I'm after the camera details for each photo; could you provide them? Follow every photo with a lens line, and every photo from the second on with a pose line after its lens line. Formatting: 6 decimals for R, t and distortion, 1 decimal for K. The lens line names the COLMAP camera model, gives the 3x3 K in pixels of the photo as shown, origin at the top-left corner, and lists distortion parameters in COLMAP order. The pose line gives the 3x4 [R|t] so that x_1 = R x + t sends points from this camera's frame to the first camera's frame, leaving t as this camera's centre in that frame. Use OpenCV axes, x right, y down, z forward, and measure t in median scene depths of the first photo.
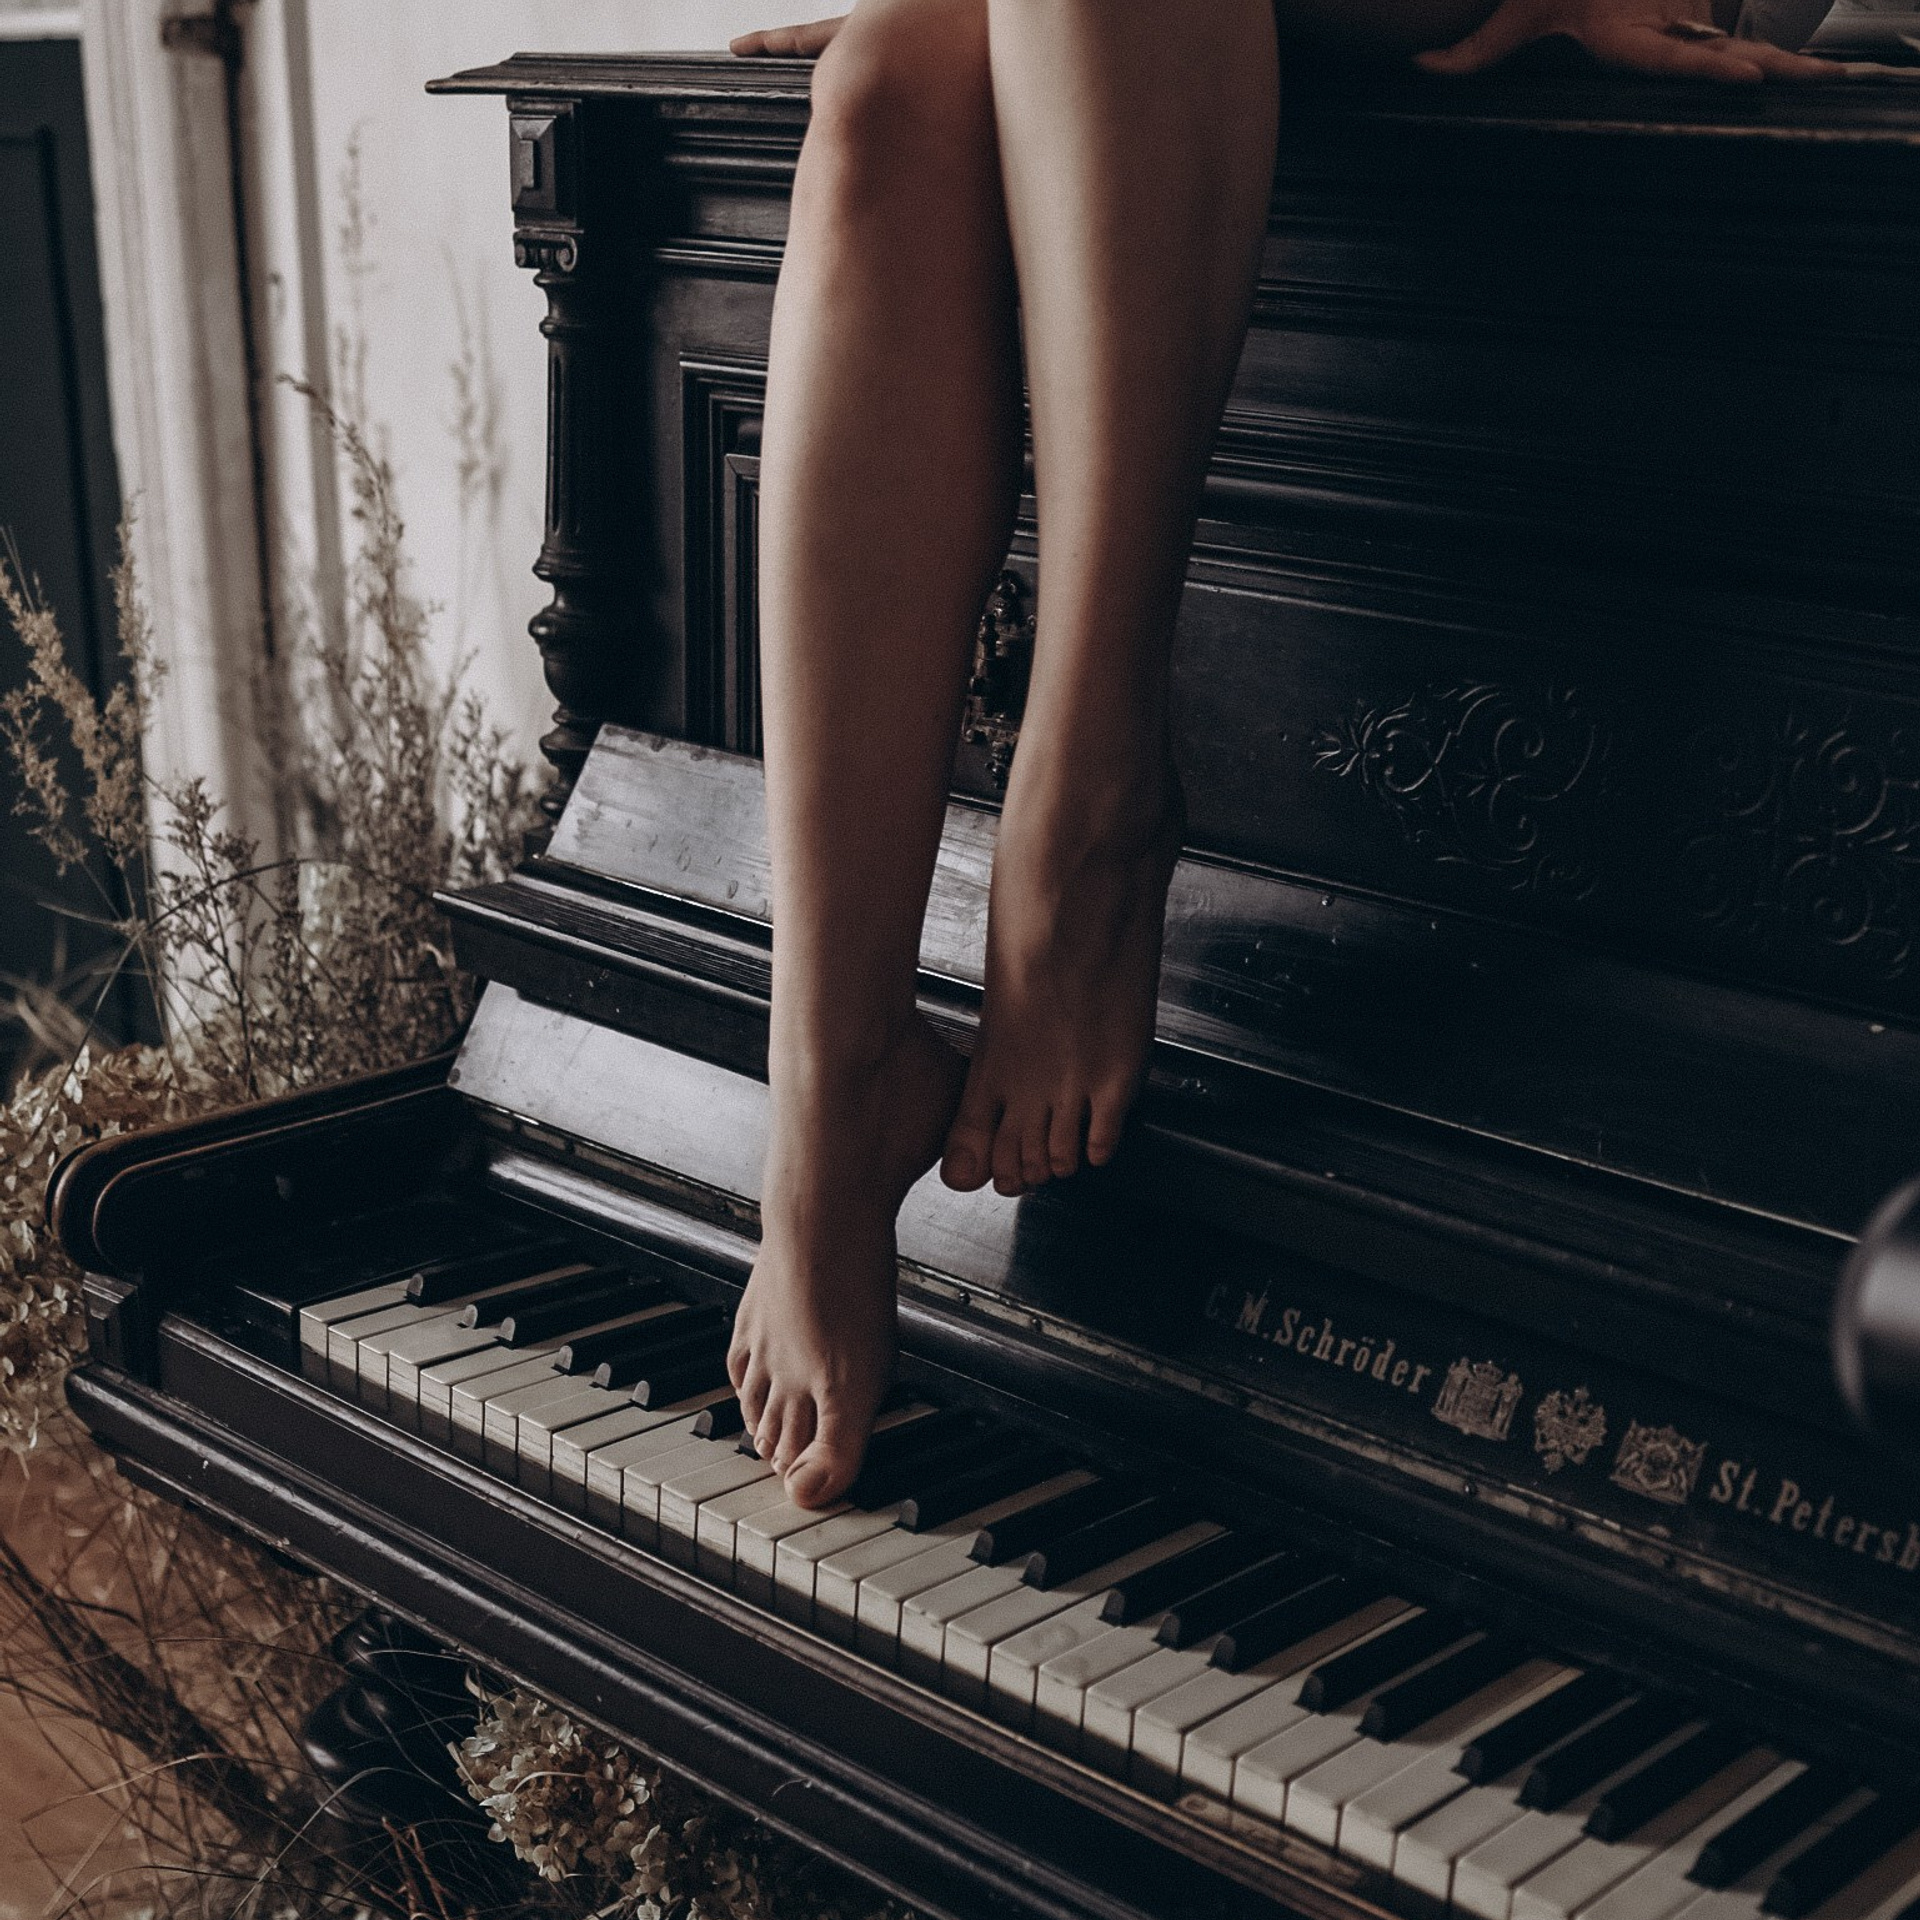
lens RADIAL K [[2491.7, 0, 960.0], [0, 2491.7, 960.0], [0, 0, 1]] dist [0.000258, -0.071613]
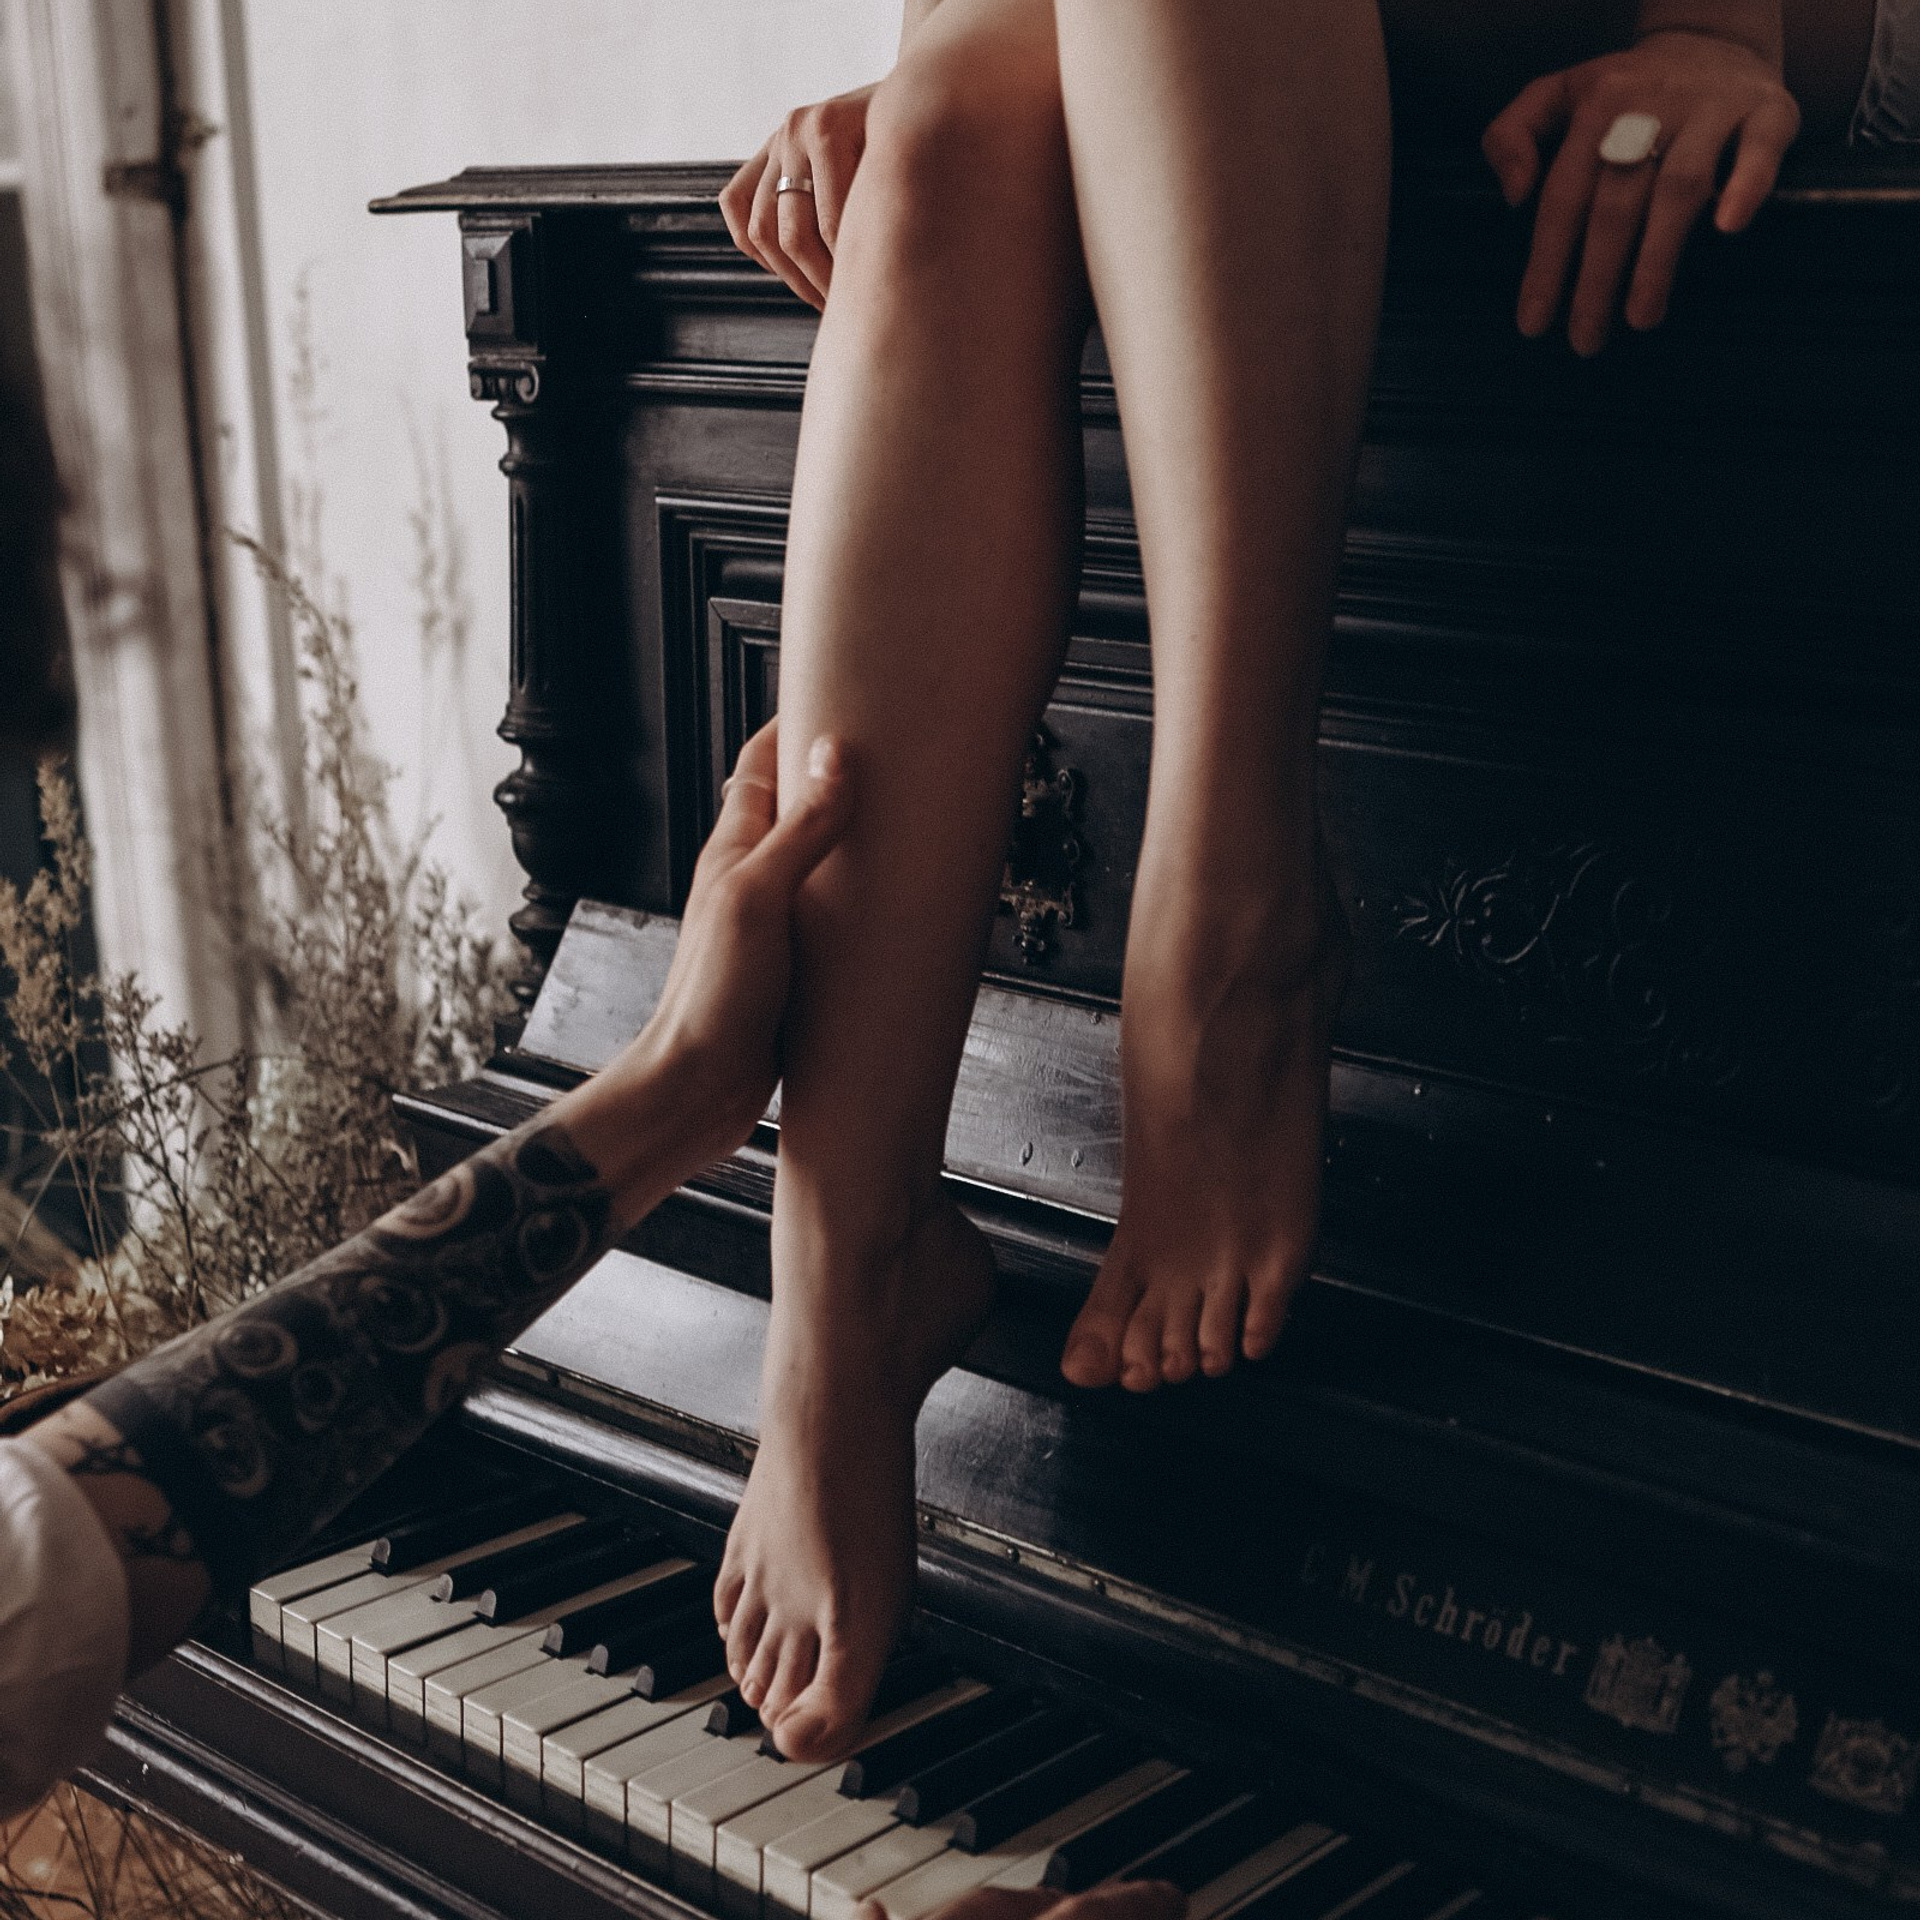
lens RADIAL K [[2336.4, 0, 960.0], [0, 2336.4, 960.0], [0, 0, 1]] dist [-0.046484, 0.000964]
pose [[0.999346, -0.029841, 0.020413, -0.025215], [0.030695, 0.998608, -0.042900, -0.034601], [-0.019104, 0.043499, 0.998871, 0.167001]]
